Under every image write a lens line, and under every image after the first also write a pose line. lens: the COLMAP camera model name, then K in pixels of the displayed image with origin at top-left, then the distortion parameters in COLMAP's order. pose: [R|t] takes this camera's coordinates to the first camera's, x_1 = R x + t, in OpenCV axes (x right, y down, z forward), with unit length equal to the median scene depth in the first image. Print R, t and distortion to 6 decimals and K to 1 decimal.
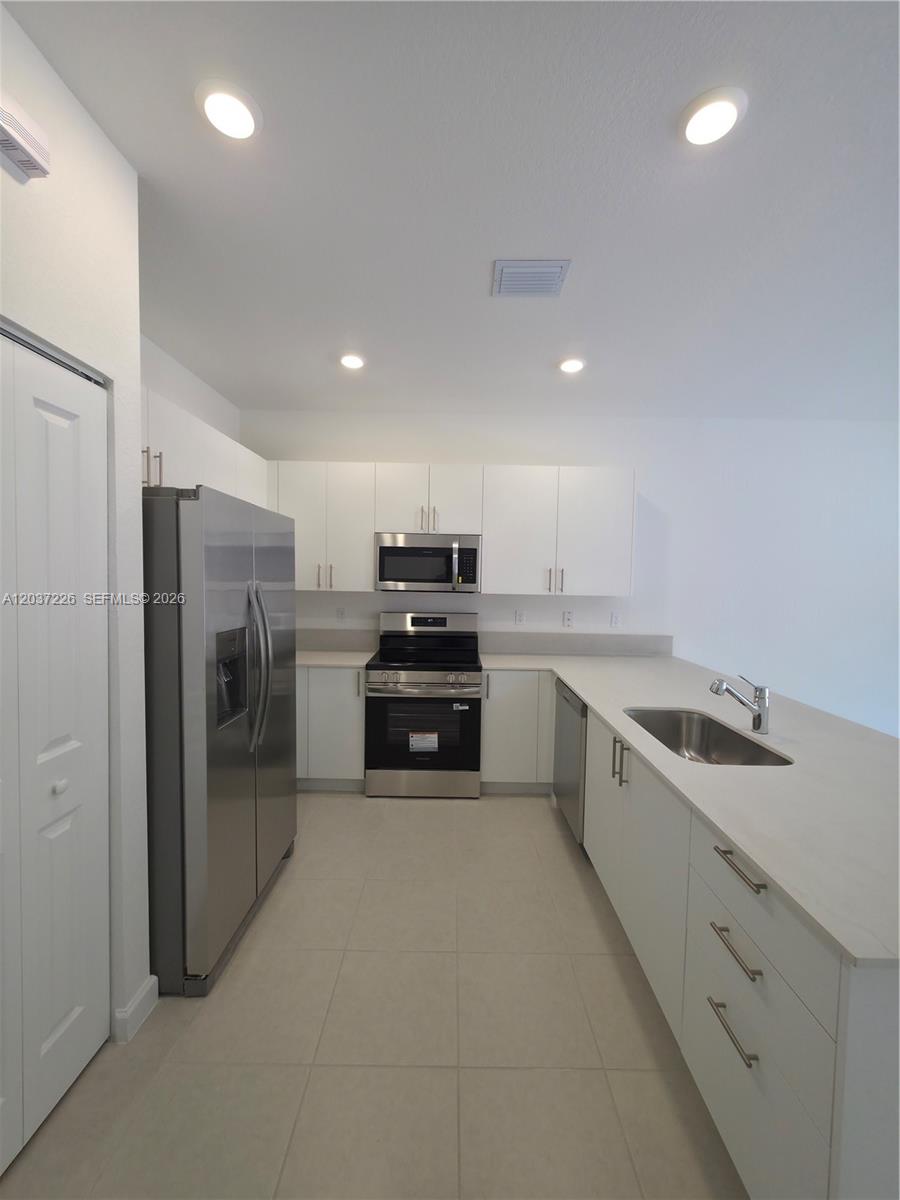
lens RADIAL K [[478.3, 0, 451.2], [0, 478.3, 600.2], [0, 0, 1]] dist [-0.001757, -0.000280]
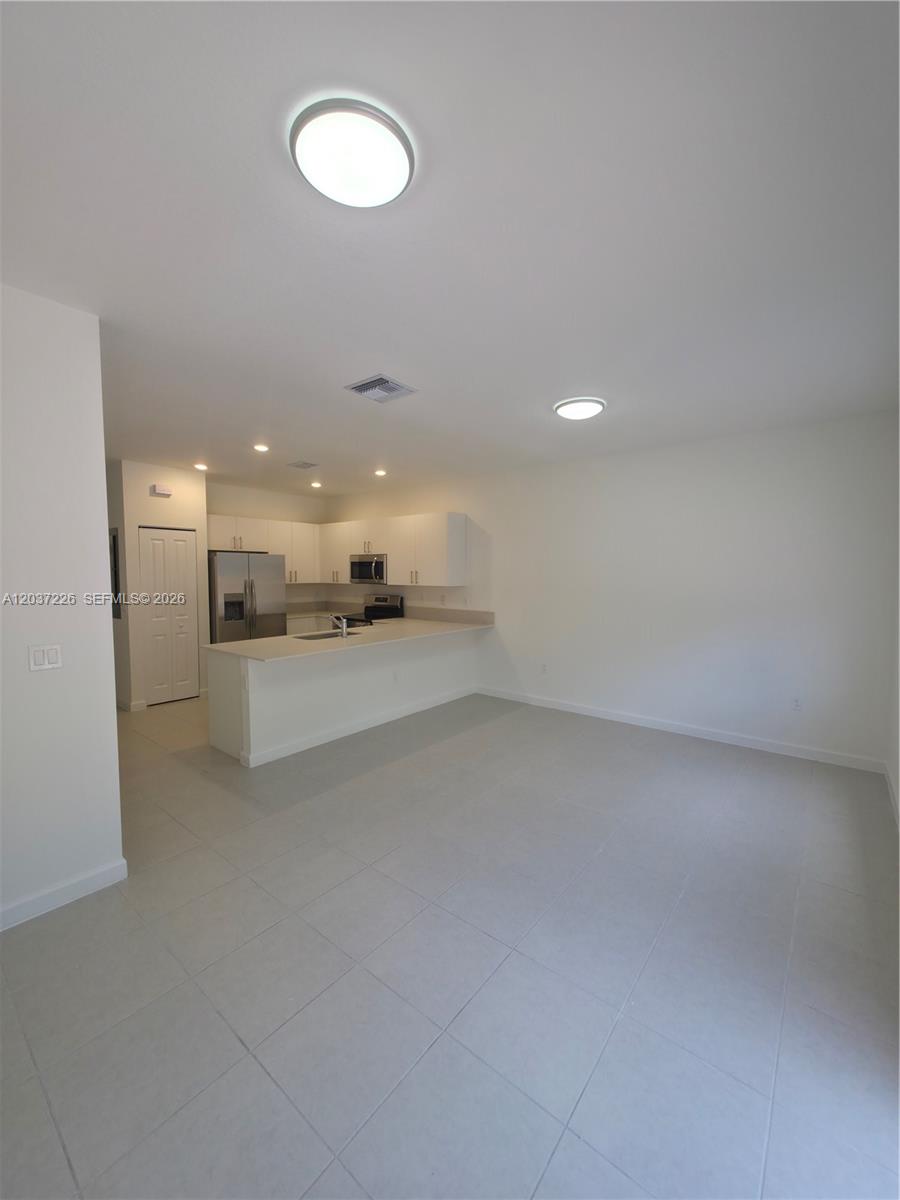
lens RADIAL K [[478.3, 0, 450.4], [0, 478.3, 602.5], [0, 0, 1]] dist [-0.001757, -0.000280]
pose [[0.770607, 0.020982, -0.636965, 1.485326], [-0.019424, 0.999767, 0.009434, 0.034868], [0.637014, 0.005103, 0.770835, -0.312061]]
